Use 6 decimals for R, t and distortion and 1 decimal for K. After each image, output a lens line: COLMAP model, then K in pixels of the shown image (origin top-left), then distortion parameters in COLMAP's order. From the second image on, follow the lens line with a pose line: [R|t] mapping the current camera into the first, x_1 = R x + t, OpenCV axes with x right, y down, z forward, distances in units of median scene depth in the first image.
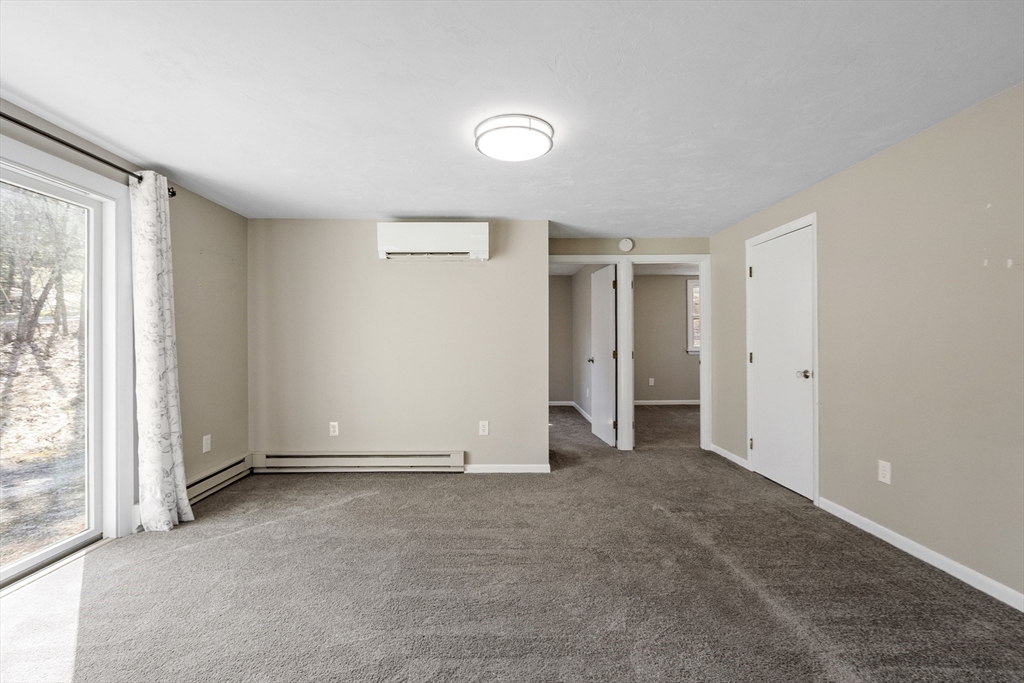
lens RADIAL K [[455.6, 0, 512.0], [0, 455.6, 338.4], [0, 0, 1]] dist [0.004864, -0.002343]
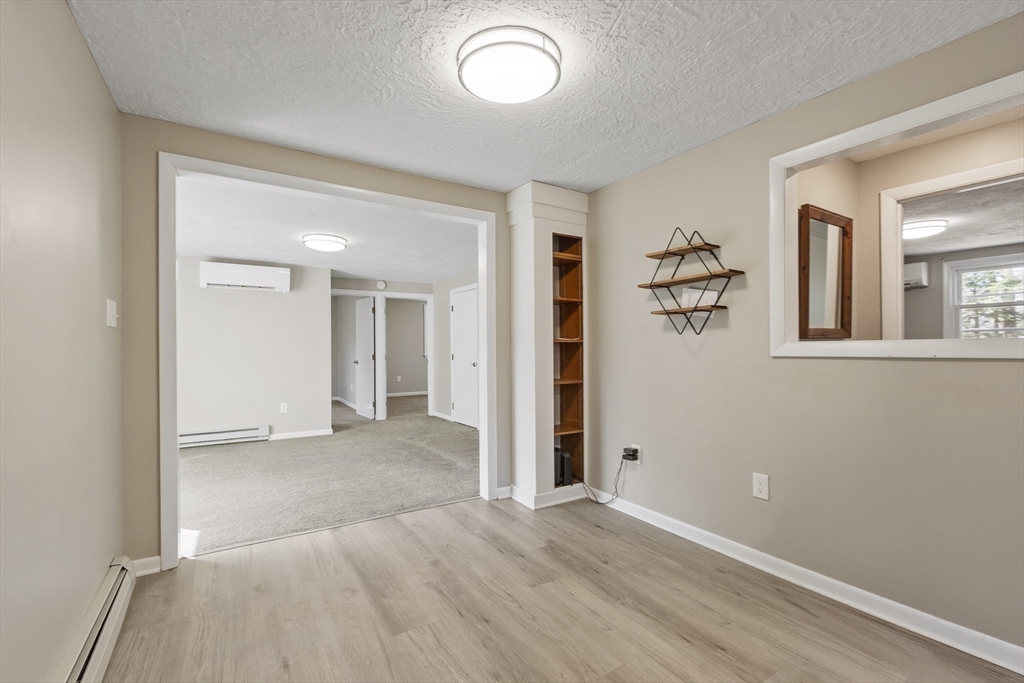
lens RADIAL K [[455.6, 0, 504.1], [0, 455.6, 351.6], [0, 0, 1]] dist [0.004864, -0.002343]
pose [[0.868348, -0.004554, 0.495934, -0.178812], [-0.000104, 0.999956, 0.009365, 0.003411], [-0.495955, -0.008184, 0.868310, -0.630461]]
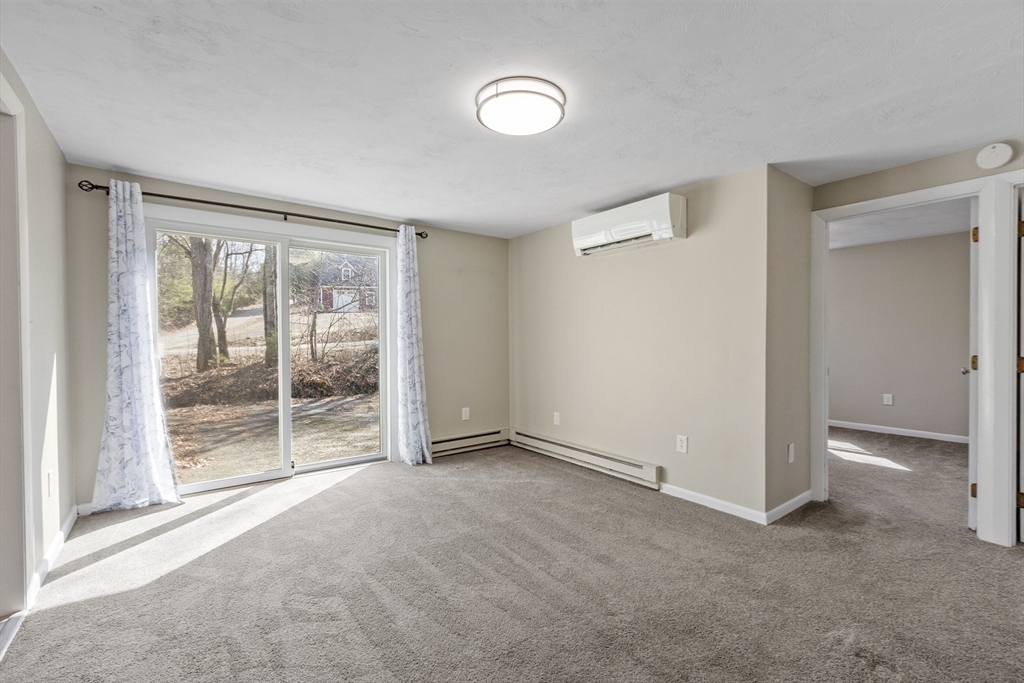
lens RADIAL K [[455.6, 0, 514.3], [0, 455.6, 344.8], [0, 0, 1]] dist [0.004864, -0.002343]
pose [[0.576991, 0.011825, -0.816665, 0.451211], [0.003402, 0.999852, 0.016881, 0.003634], [0.816743, -0.012518, 0.576865, 0.295715]]
